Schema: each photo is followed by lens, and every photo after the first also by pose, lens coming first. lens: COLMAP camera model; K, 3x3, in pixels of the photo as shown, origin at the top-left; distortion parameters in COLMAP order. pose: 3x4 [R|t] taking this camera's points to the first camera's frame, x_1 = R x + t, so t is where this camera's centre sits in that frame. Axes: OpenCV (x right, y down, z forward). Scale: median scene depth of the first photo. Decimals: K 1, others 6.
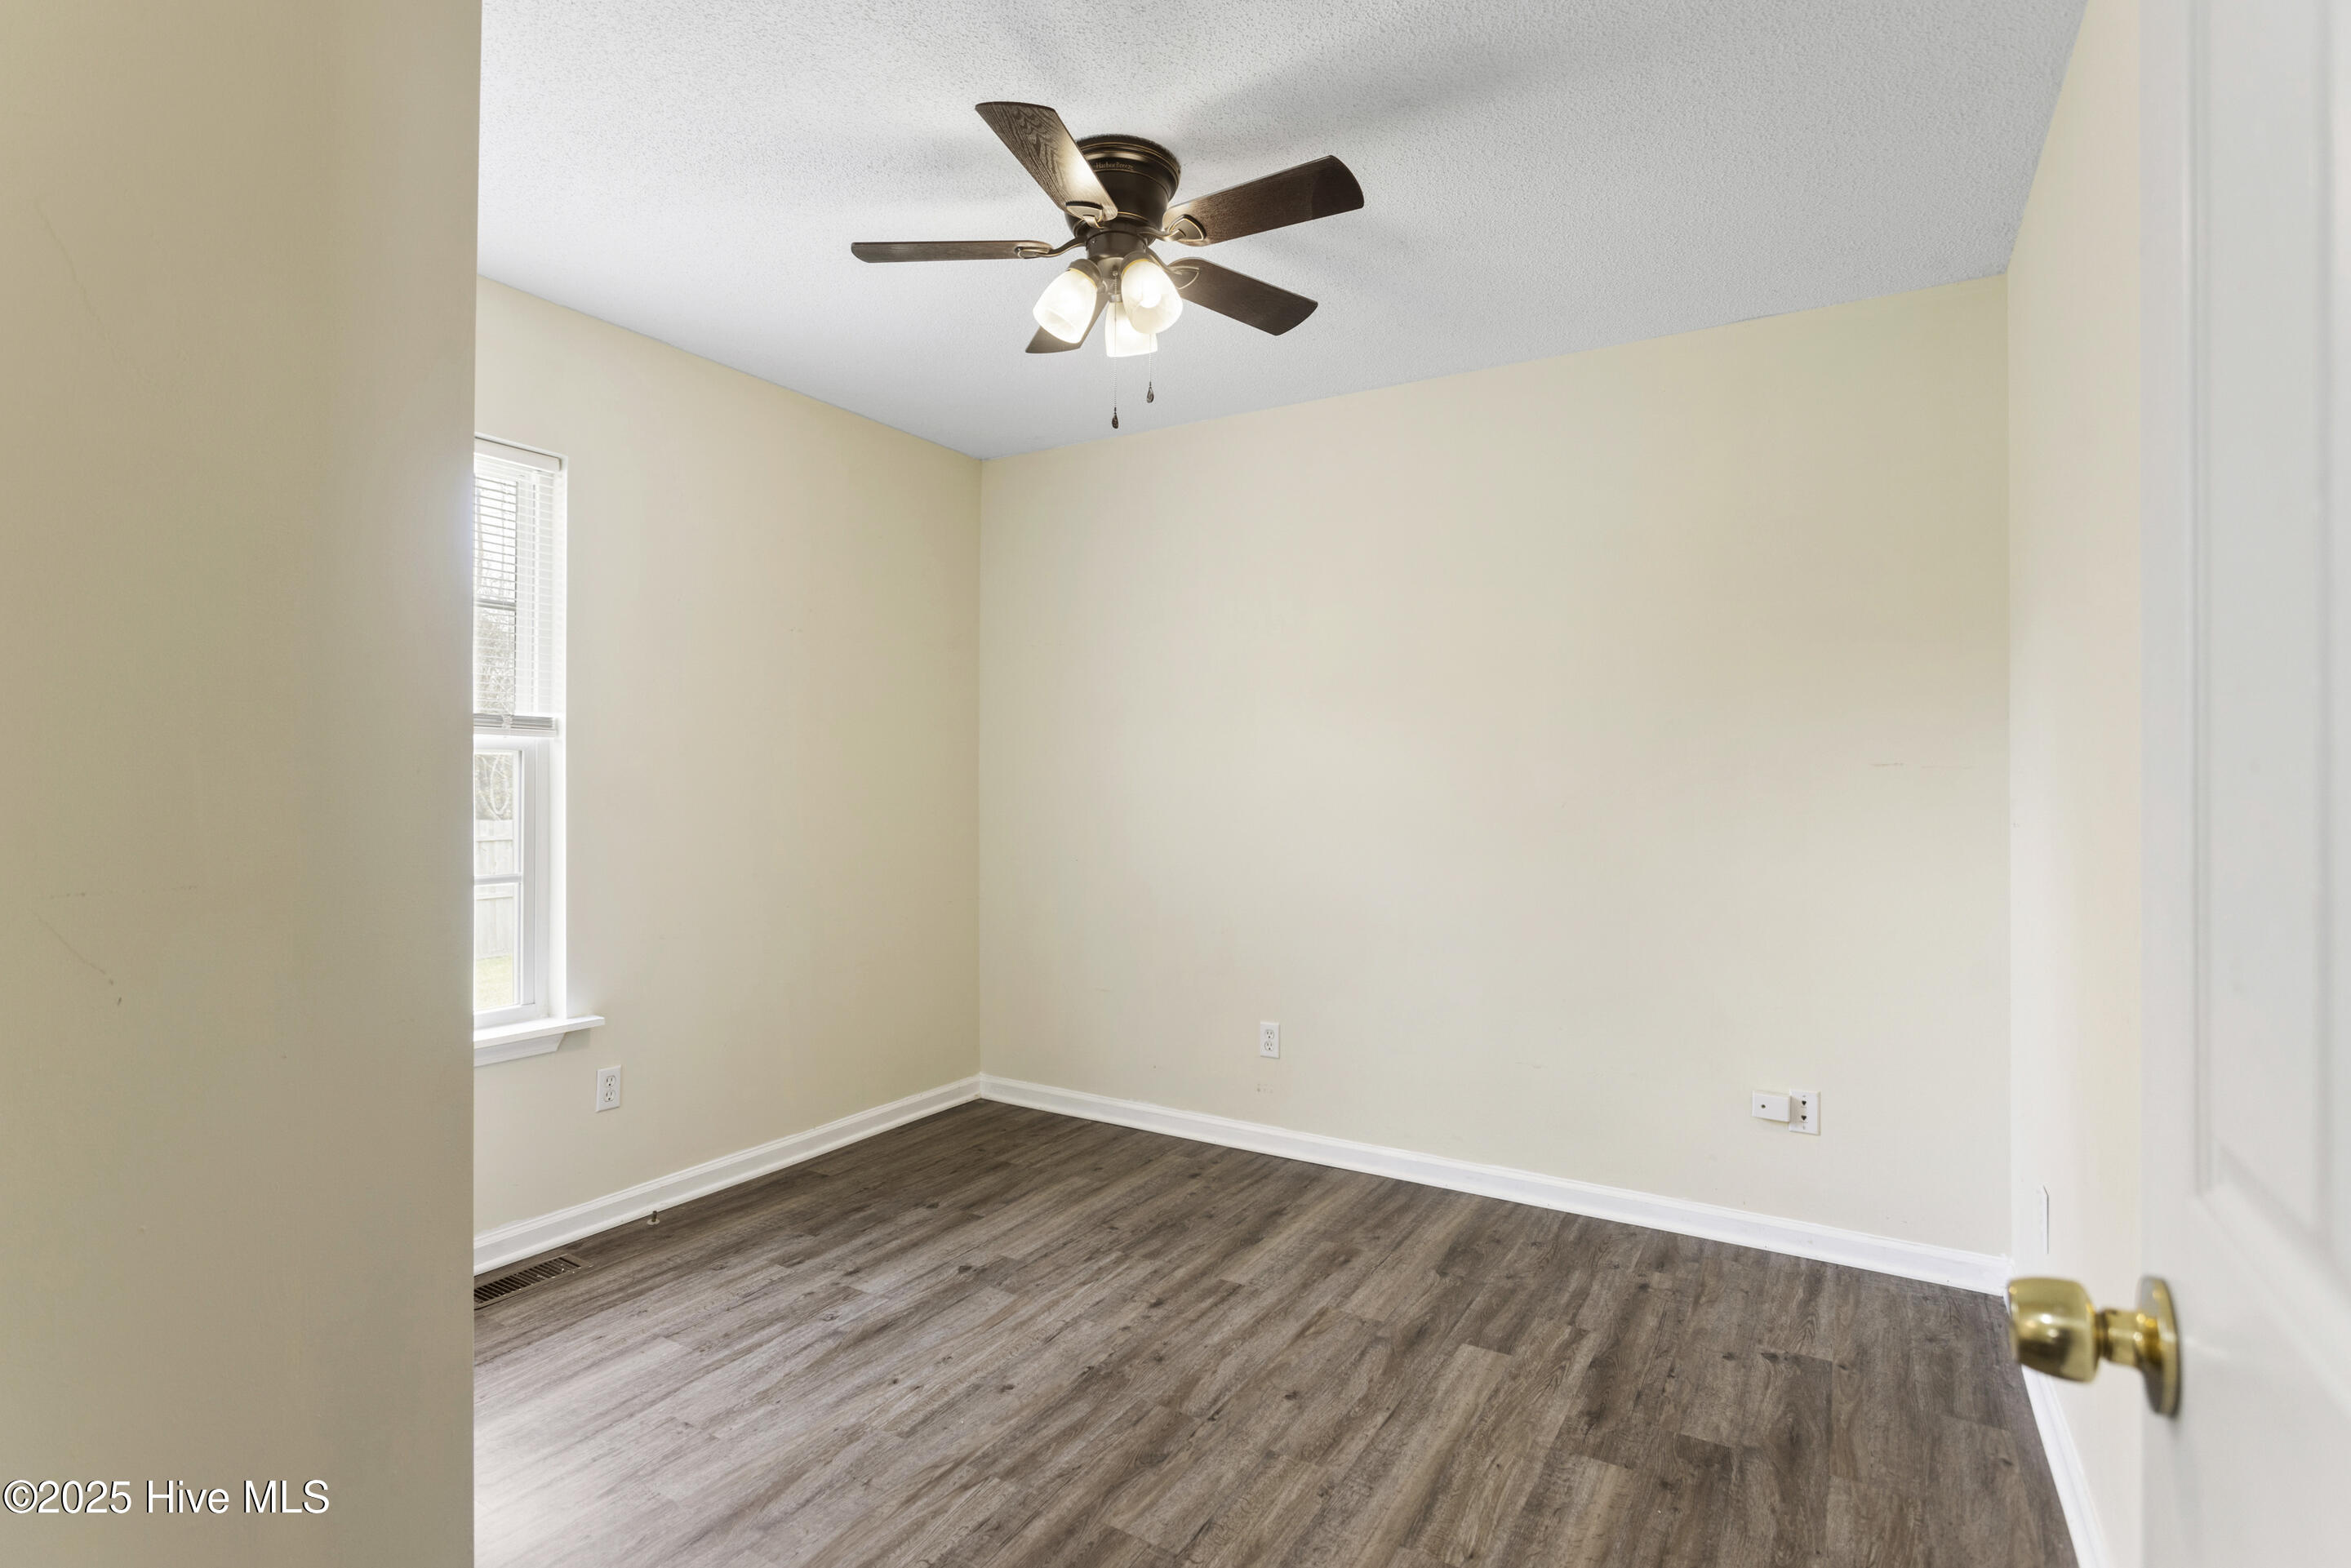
lens RADIAL K [[1131.7, 0, 1172.1], [0, 1131.7, 797.2], [0, 0, 1]] dist [-0.002512, 0.000709]
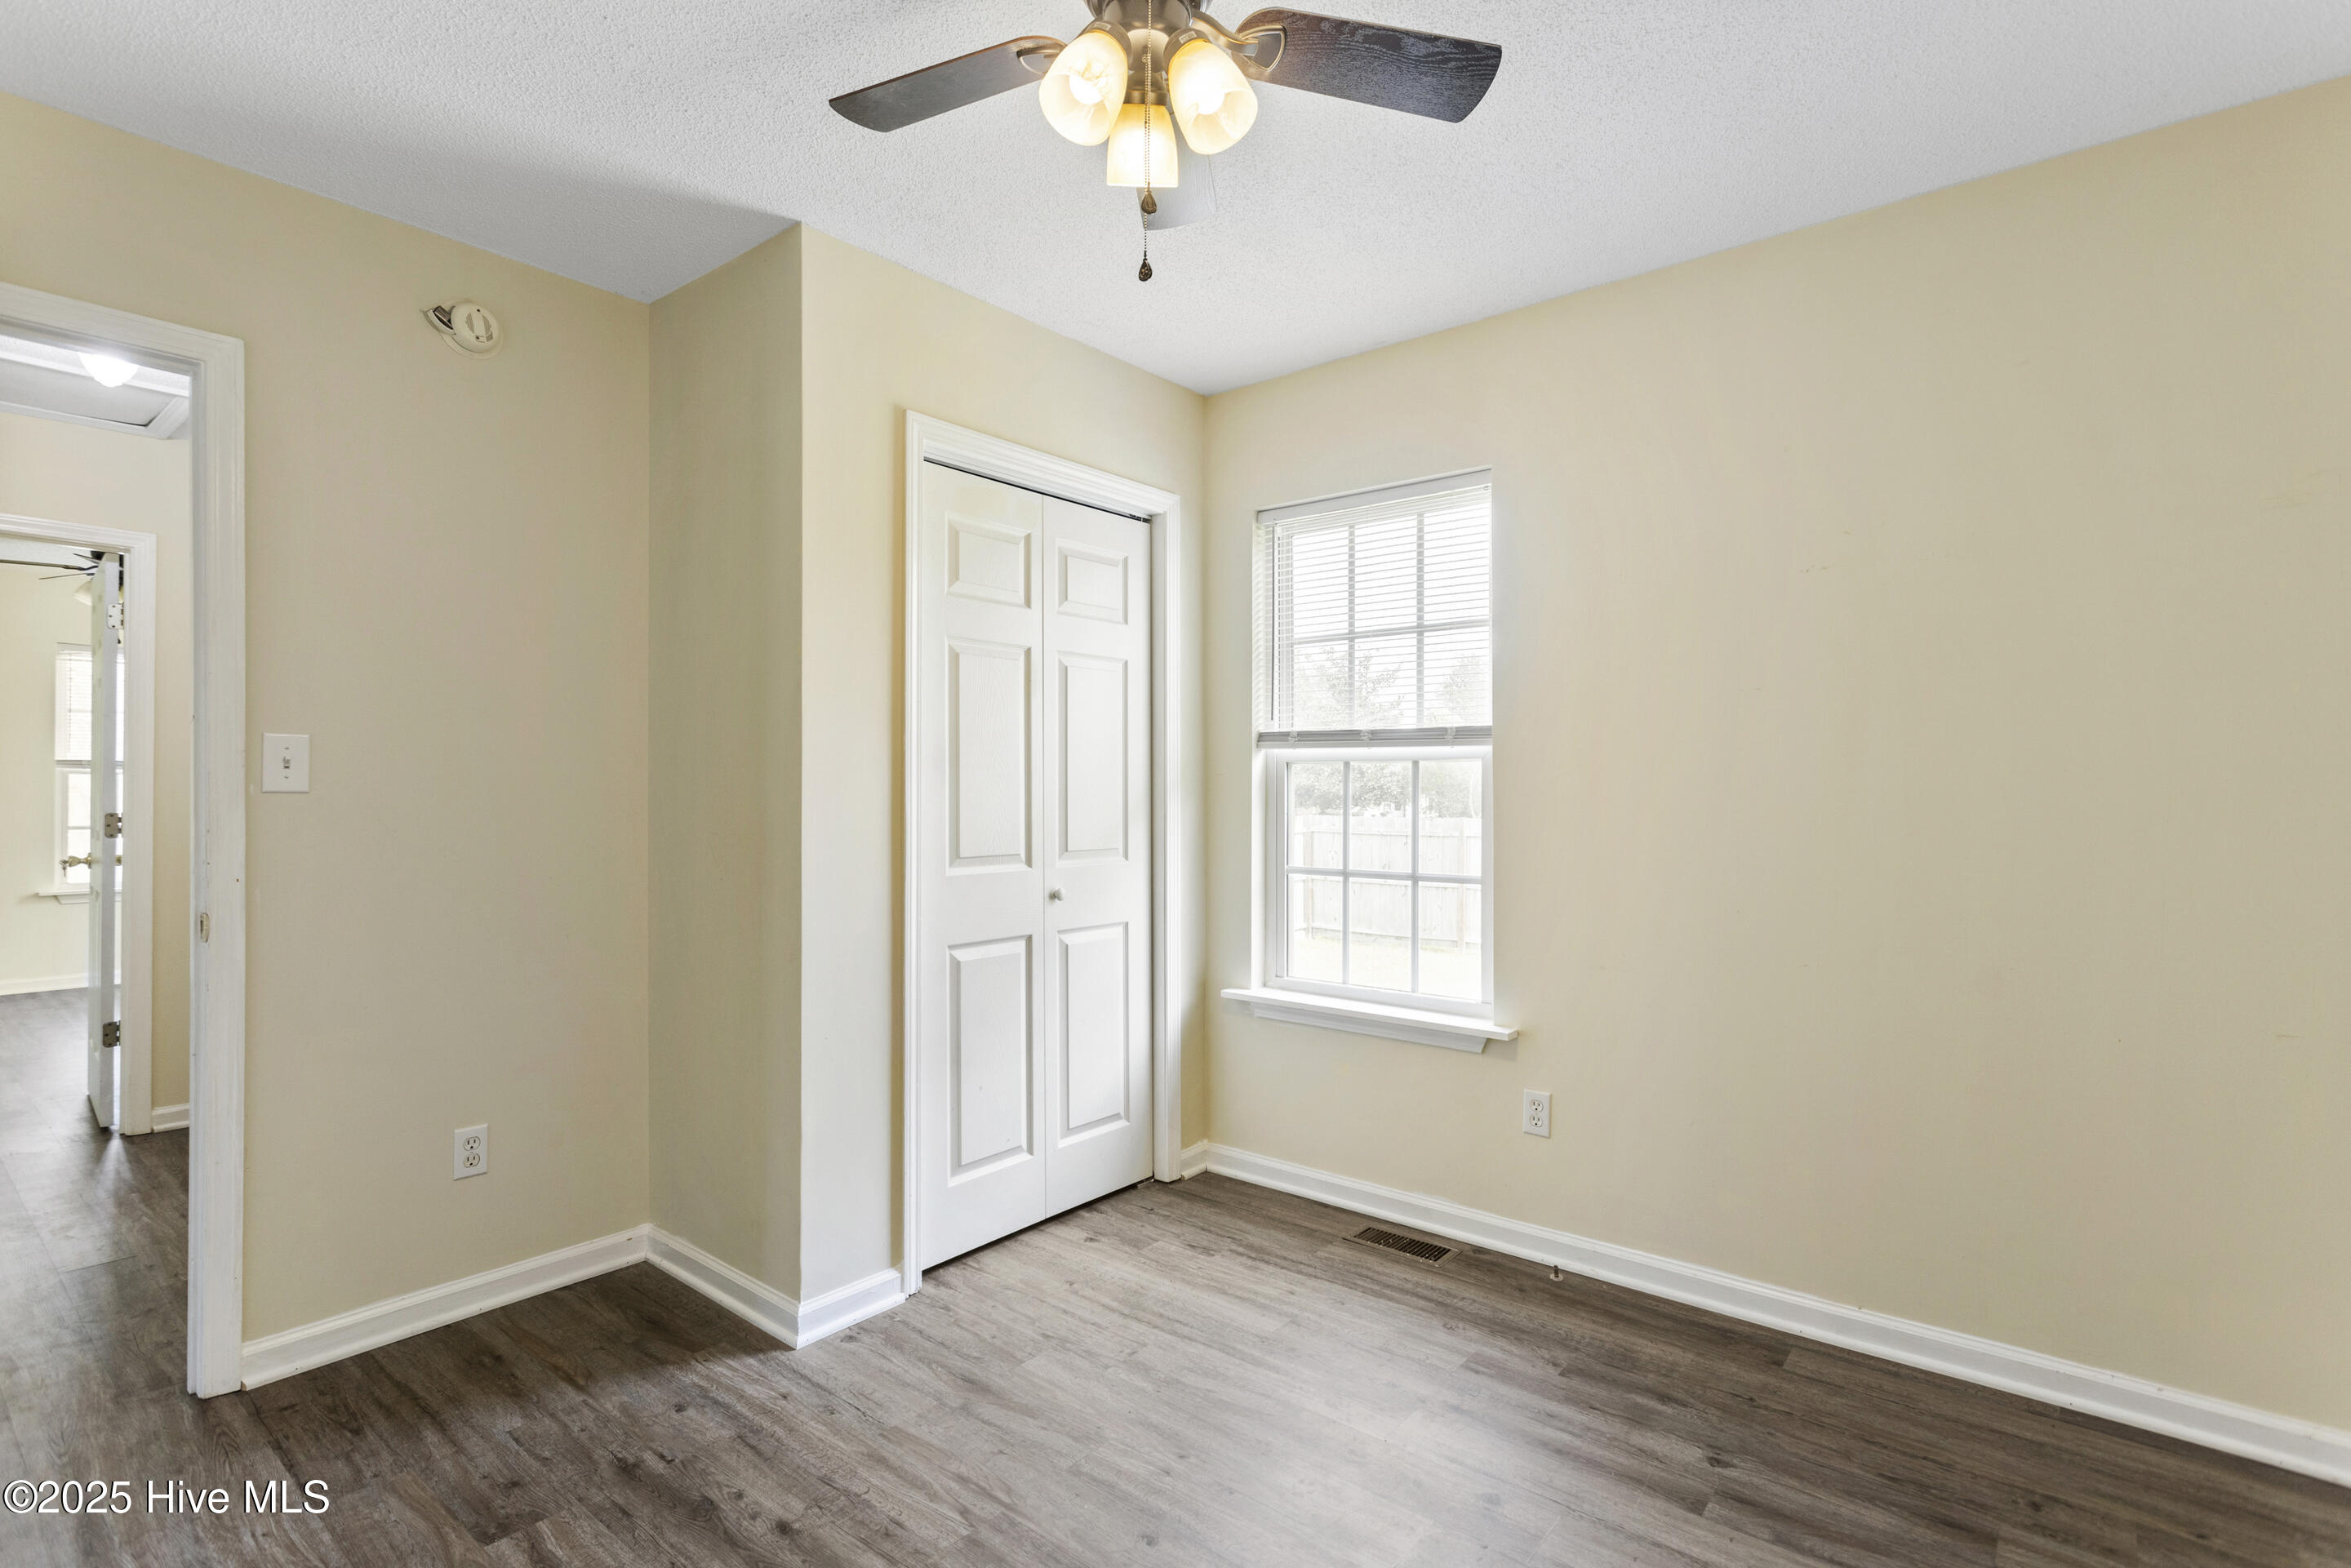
lens RADIAL K [[1108.3, 0, 1166.9], [0, 1108.3, 825.7], [0, 0, 1]] dist [0.003241, 0.001461]
pose [[-0.160516, 0.018572, -0.986858, 0.457999], [-0.007405, 0.999772, 0.020020, 0.002771], [0.987005, 0.010522, -0.160342, 0.845029]]
